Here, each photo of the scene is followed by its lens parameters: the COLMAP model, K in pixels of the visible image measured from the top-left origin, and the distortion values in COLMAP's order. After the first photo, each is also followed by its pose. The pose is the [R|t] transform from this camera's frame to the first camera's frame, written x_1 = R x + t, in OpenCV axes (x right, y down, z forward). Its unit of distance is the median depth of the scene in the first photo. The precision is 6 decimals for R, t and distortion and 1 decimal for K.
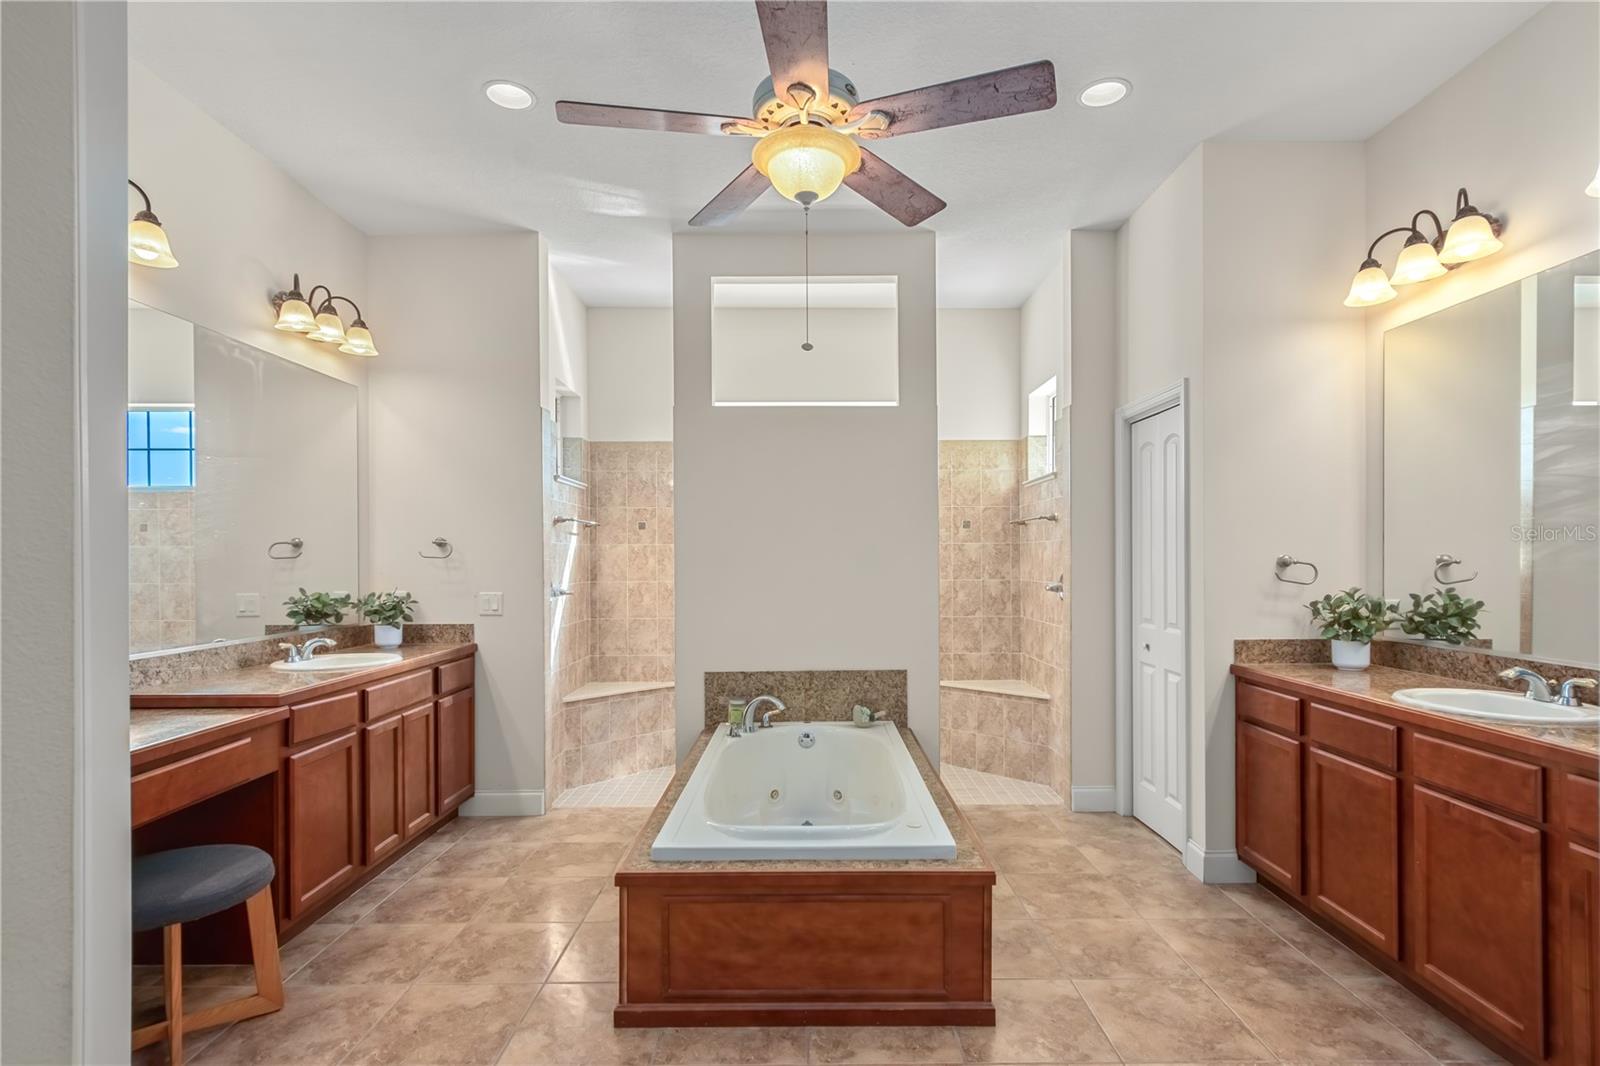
lens RADIAL K [[784.9, 0, 803.5], [0, 784.9, 548.5], [0, 0, 1]] dist [0.002198, 0.000067]
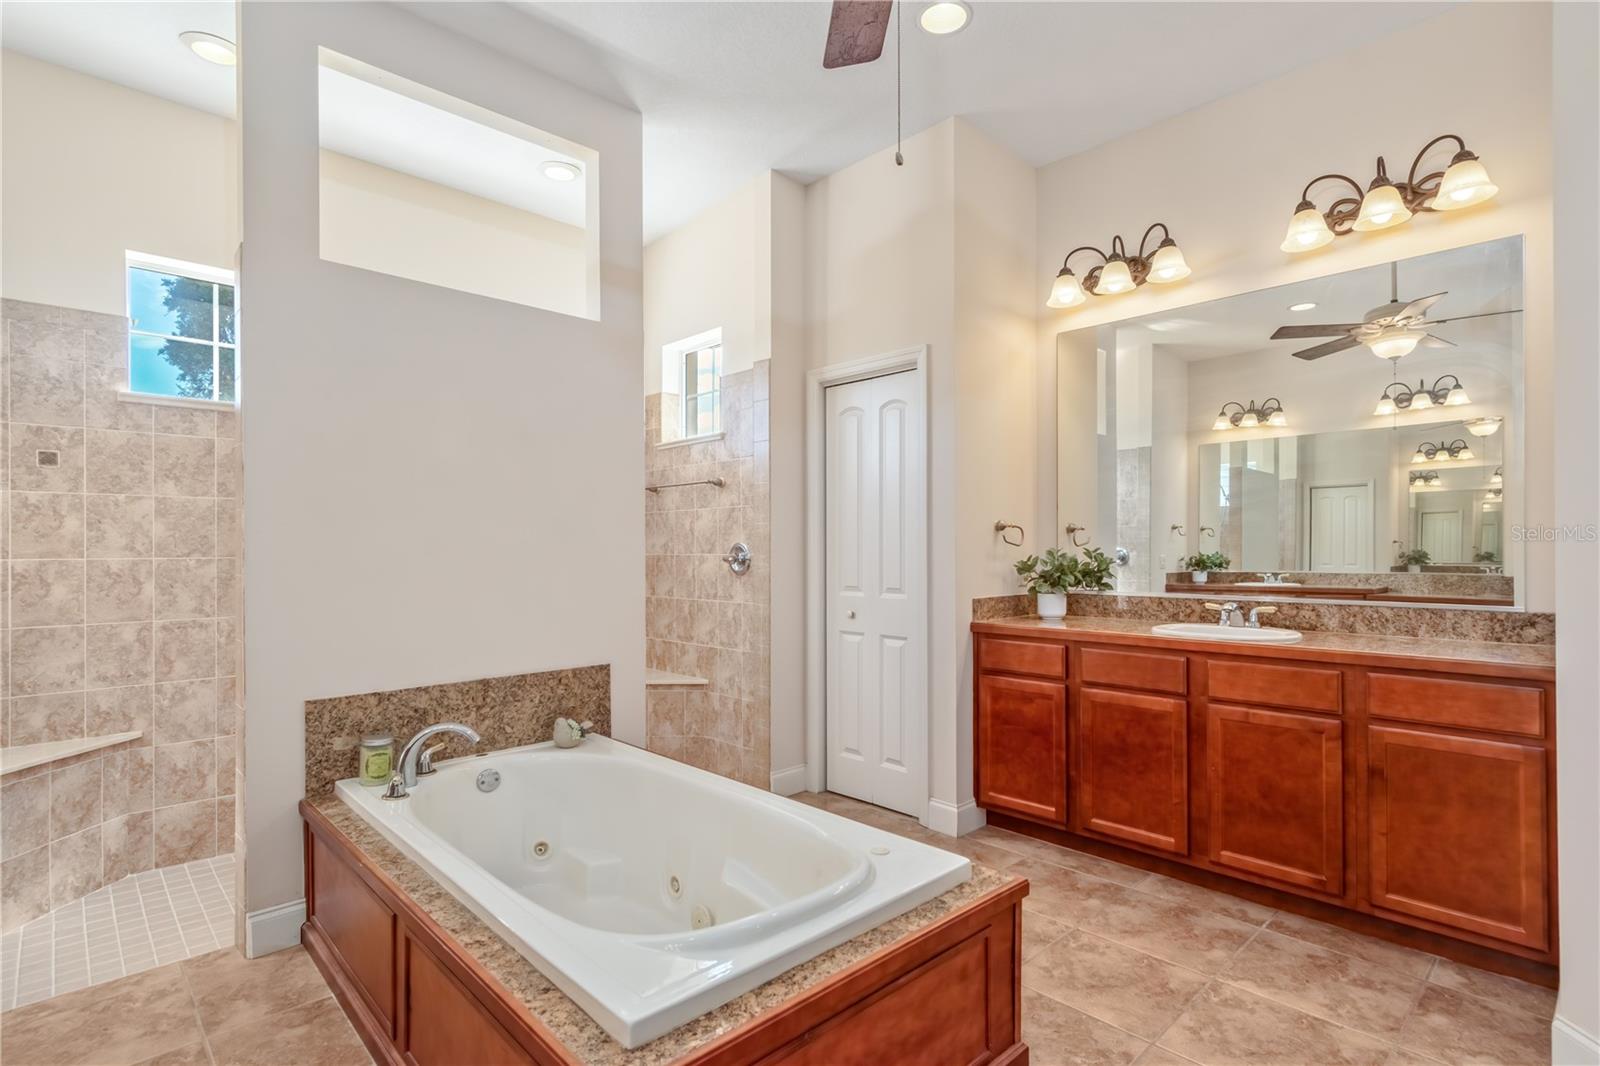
lens RADIAL K [[784.9, 0, 800.9], [0, 784.9, 539.8], [0, 0, 1]] dist [0.002198, 0.000067]
pose [[0.720187, 0.010978, 0.693693, -0.333208], [-0.008693, 0.999939, -0.006799, 0.044073], [-0.693725, -0.001134, 0.720239, 0.383153]]
